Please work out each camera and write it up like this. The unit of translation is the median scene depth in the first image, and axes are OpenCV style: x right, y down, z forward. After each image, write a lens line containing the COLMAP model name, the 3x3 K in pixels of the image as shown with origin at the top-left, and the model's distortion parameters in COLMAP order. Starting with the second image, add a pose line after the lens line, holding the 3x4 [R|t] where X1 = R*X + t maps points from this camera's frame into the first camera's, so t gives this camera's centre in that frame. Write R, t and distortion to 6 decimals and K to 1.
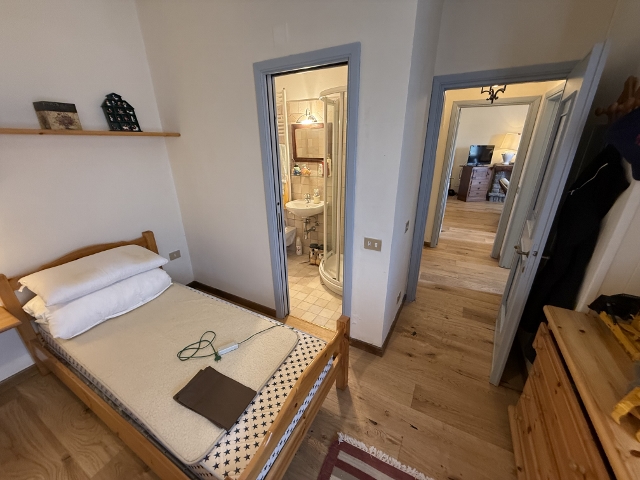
lens RADIAL K [[256.8, 0, 319.0], [0, 256.8, 240.0], [0, 0, 1]] dist [-0.000488, -0.000157]
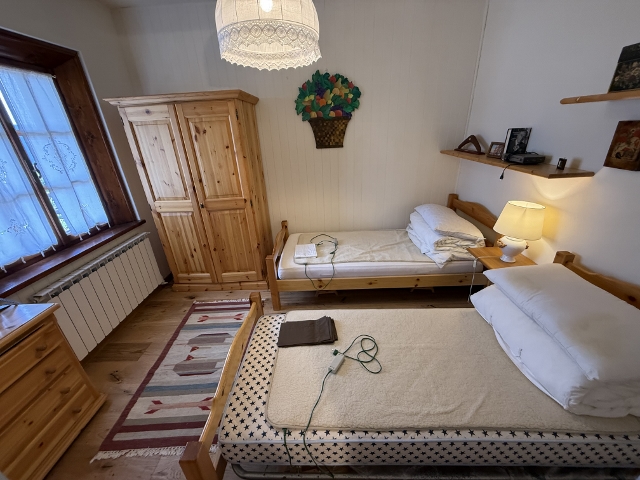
lens RADIAL K [[256.8, 0, 316.7], [0, 256.8, 240.1], [0, 0, 1]] dist [-0.000488, -0.000157]
pose [[-0.888392, 0.233520, -0.395257, -0.018188], [-0.110503, 0.726882, 0.677814, -0.226668], [0.445588, 0.645842, -0.619951, 0.577572]]
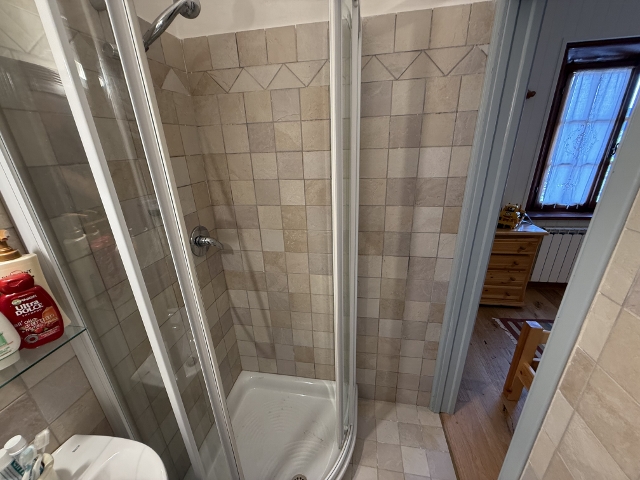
lens RADIAL K [[256.8, 0, 317.3], [0, 256.8, 240.9], [0, 0, 1]] dist [-0.000488, -0.000157]
pose [[-0.325666, -0.318705, 0.890151, -0.182196], [0.379171, 0.818427, 0.431747, -0.311180], [-0.866124, 0.478125, -0.145690, 0.813547]]
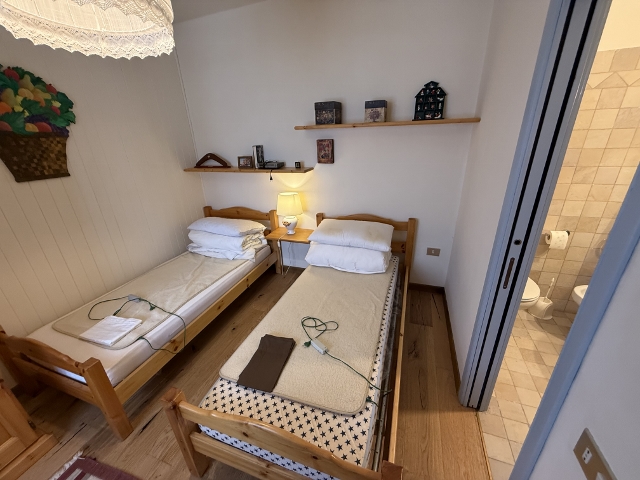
lens RADIAL K [[256.8, 0, 318.5], [0, 256.8, 240.5], [0, 0, 1]] dist [-0.000488, -0.000157]
pose [[0.155952, 0.379685, -0.911876, 0.181985], [-0.323438, 0.891907, 0.316054, -0.117712], [0.933310, 0.245646, 0.261899, 0.295510]]
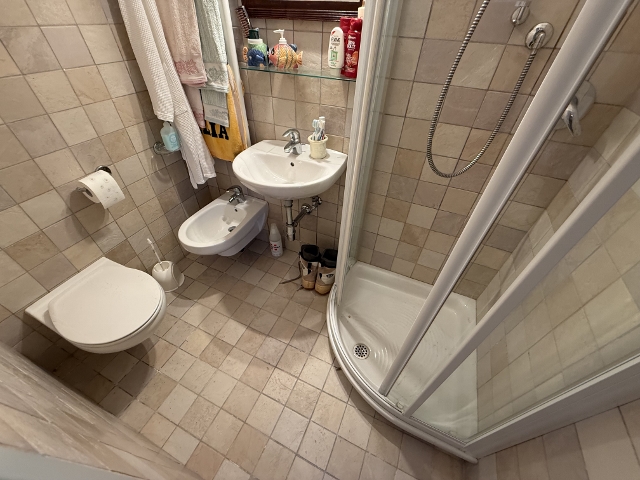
lens RADIAL K [[256.8, 0, 317.9], [0, 256.8, 240.5], [0, 0, 1]] dist [-0.000488, -0.000157]
pose [[0.996551, -0.028174, 0.078059, -0.043710], [-0.001483, 0.934411, 0.356193, -0.171520], [-0.082974, -0.355080, 0.931146, 0.638781]]
